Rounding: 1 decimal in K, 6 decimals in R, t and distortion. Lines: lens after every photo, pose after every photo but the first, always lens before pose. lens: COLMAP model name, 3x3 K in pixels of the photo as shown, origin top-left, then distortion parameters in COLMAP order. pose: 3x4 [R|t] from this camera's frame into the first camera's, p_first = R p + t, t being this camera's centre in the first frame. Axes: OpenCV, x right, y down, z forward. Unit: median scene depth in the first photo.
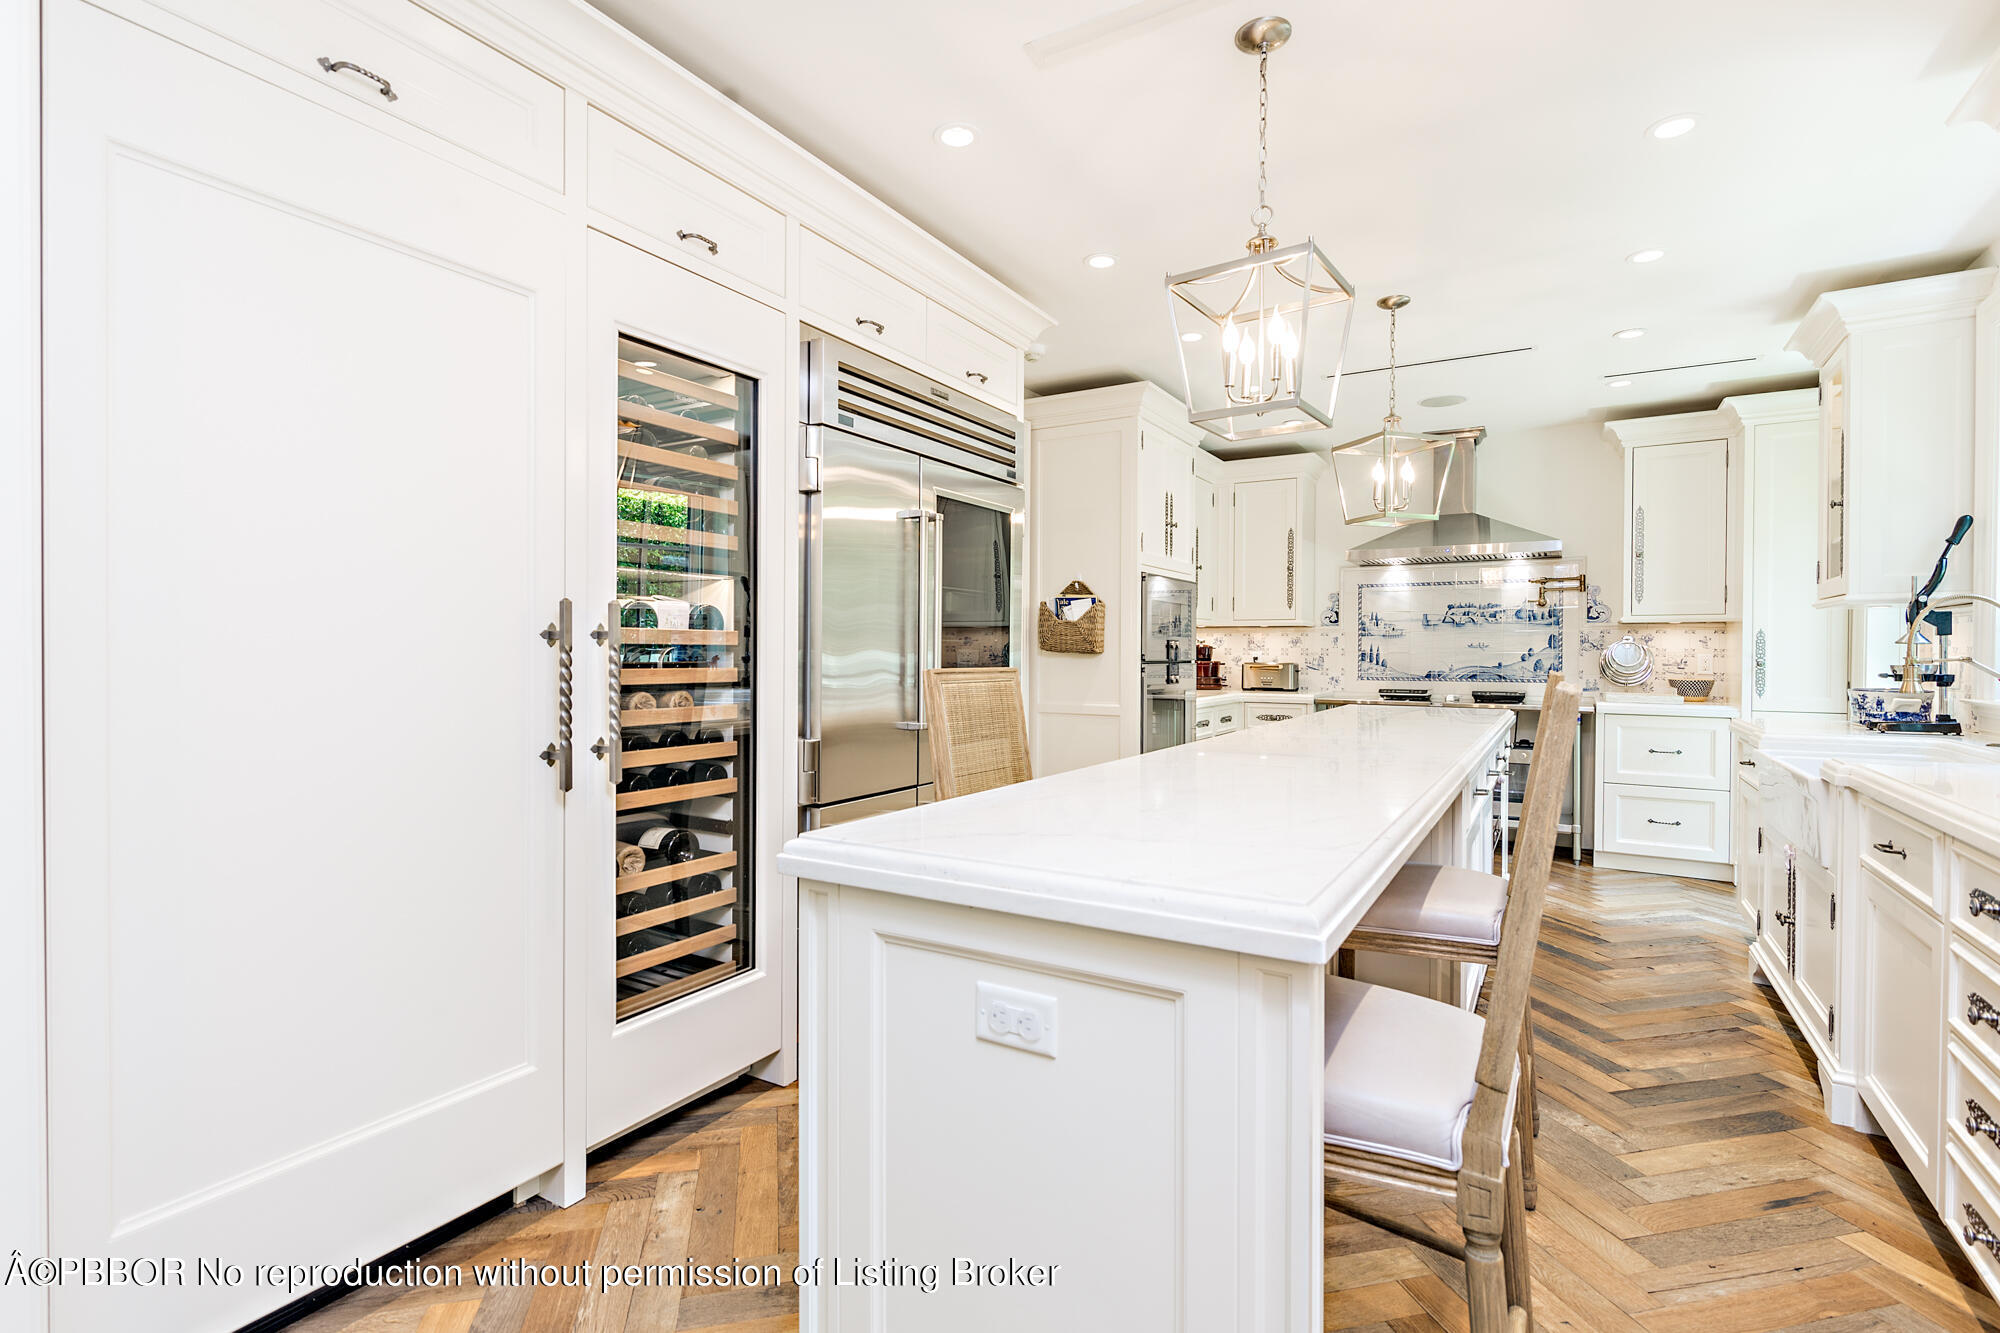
lens RADIAL K [[920.0, 0, 1004.5], [0, 920.0, 660.1], [0, 0, 1]] dist [-0.000079, 0.000309]
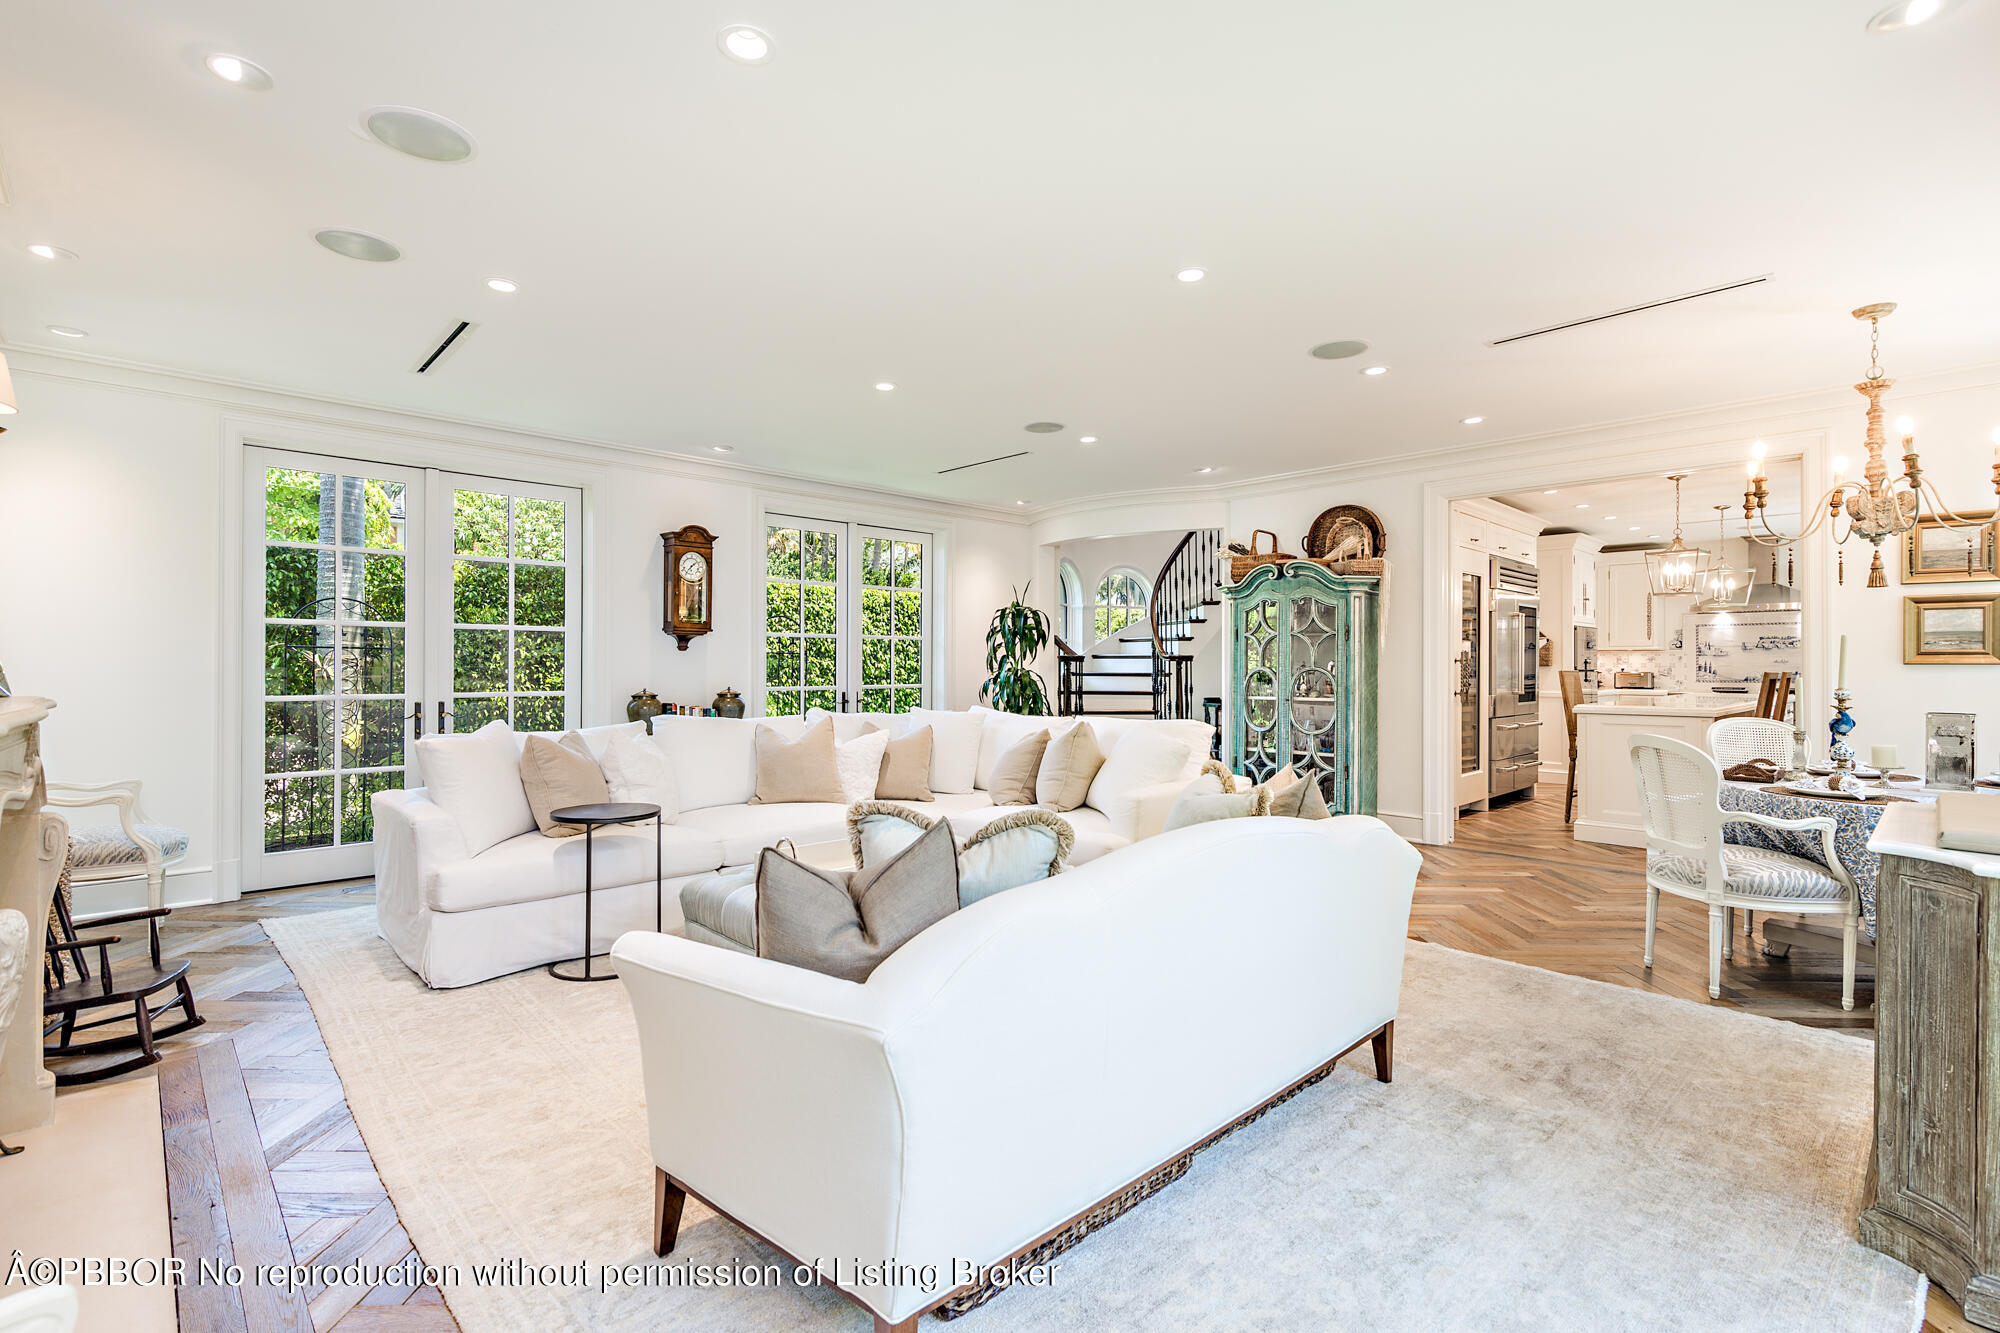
lens RADIAL K [[920.0, 0, 992.8], [0, 920.0, 660.7], [0, 0, 1]] dist [-0.000079, 0.000309]
pose [[0.965328, -0.003260, -0.261020, -0.445629], [-0.000871, 0.999876, -0.015709, 0.010737], [0.261039, 0.015392, 0.965205, -1.020315]]
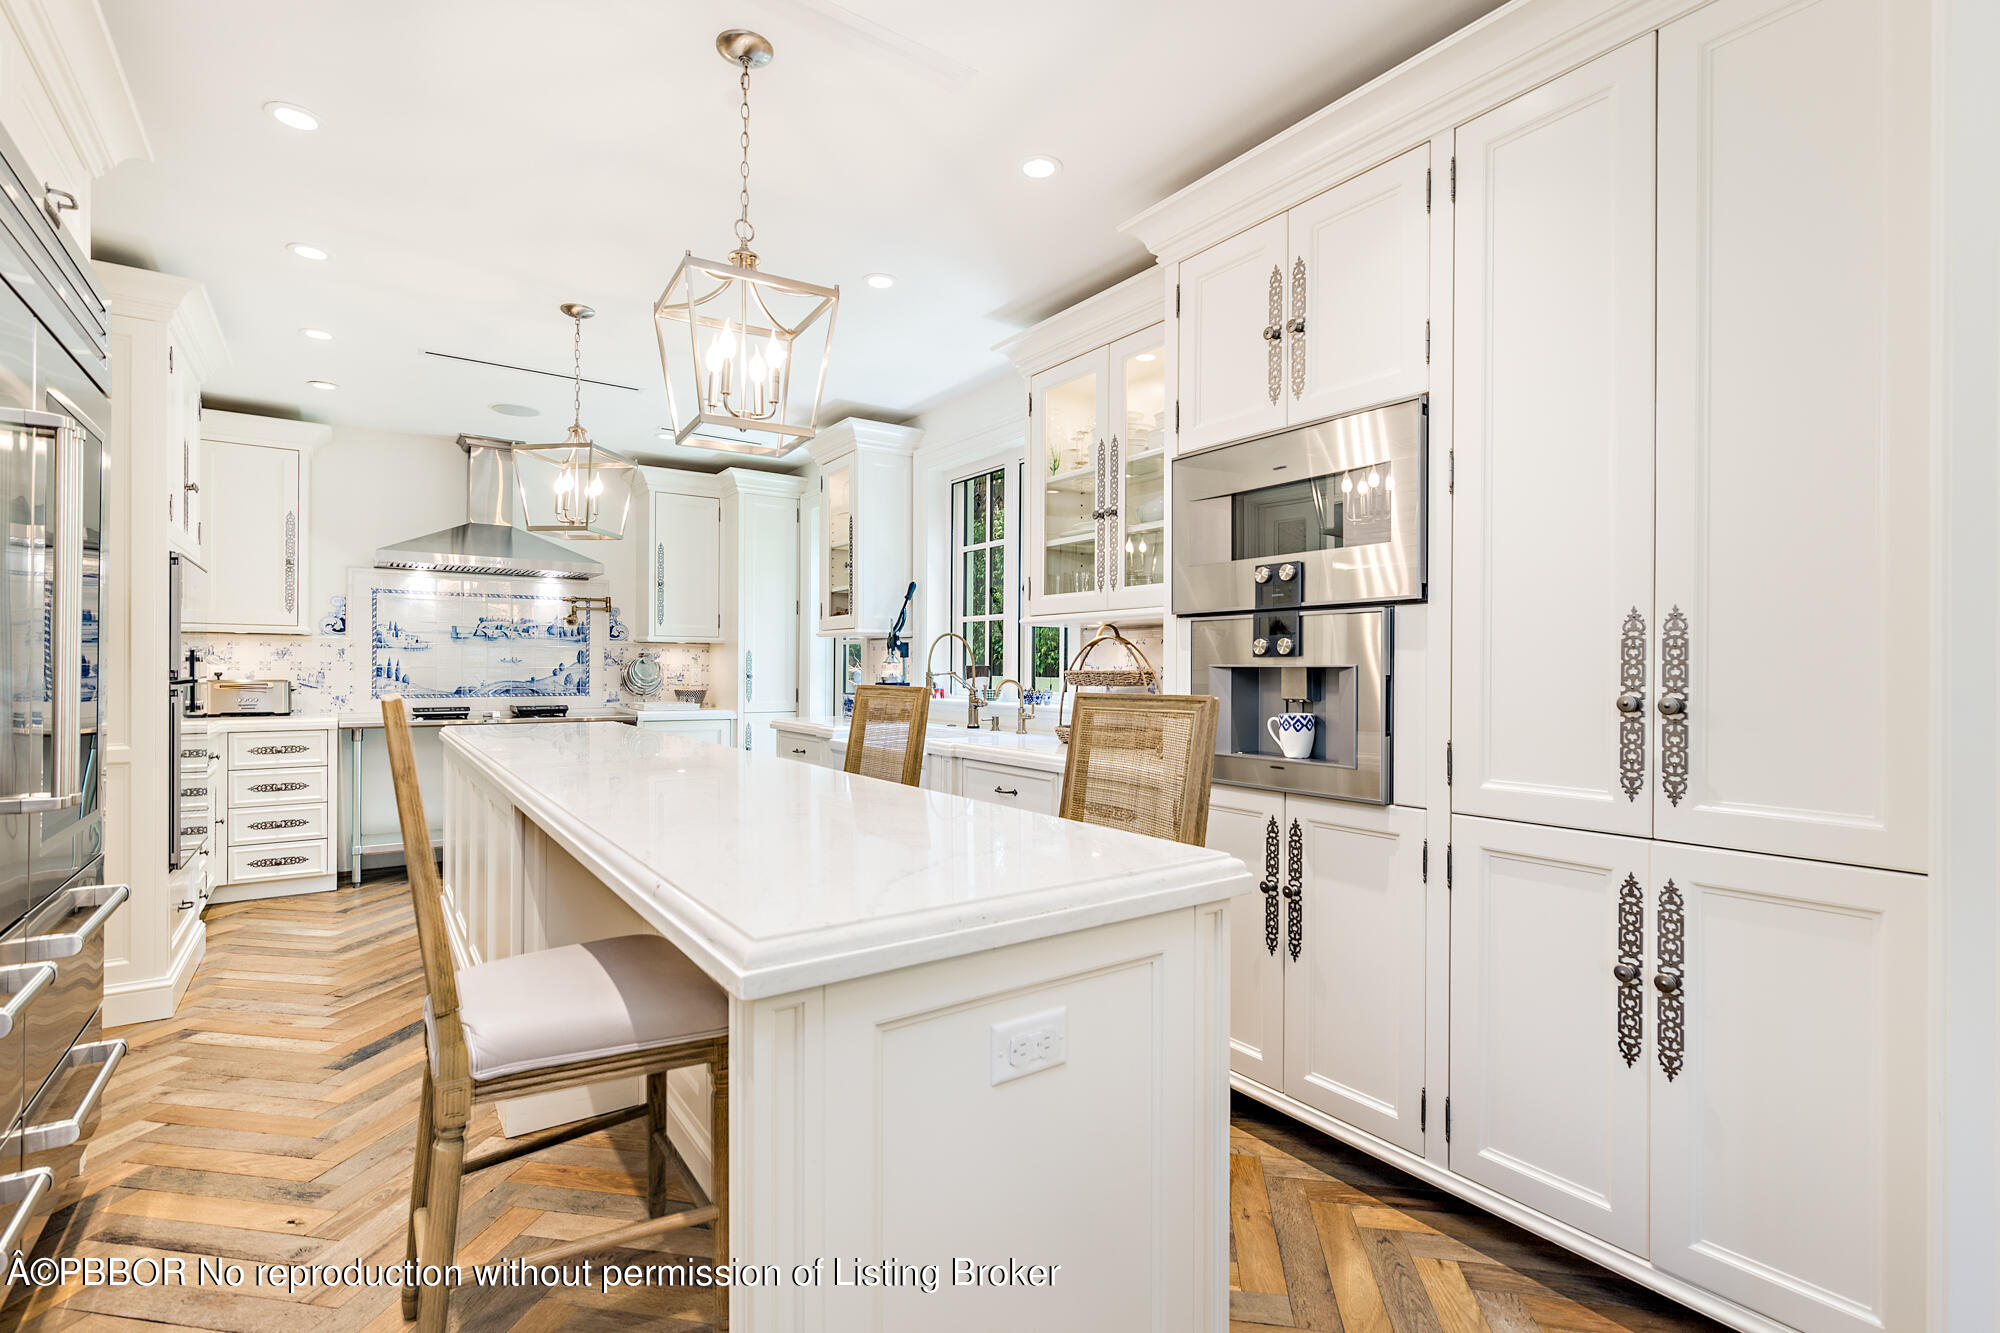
lens RADIAL K [[920.0, 0, 987.5], [0, 920.0, 667.6], [0, 0, 1]] dist [-0.000079, 0.000309]
pose [[0.403238, -0.000389, 0.915095, -0.192138], [0.005150, 0.999985, -0.001845, -0.003469], [-0.915081, 0.005456, 0.403234, 0.133782]]
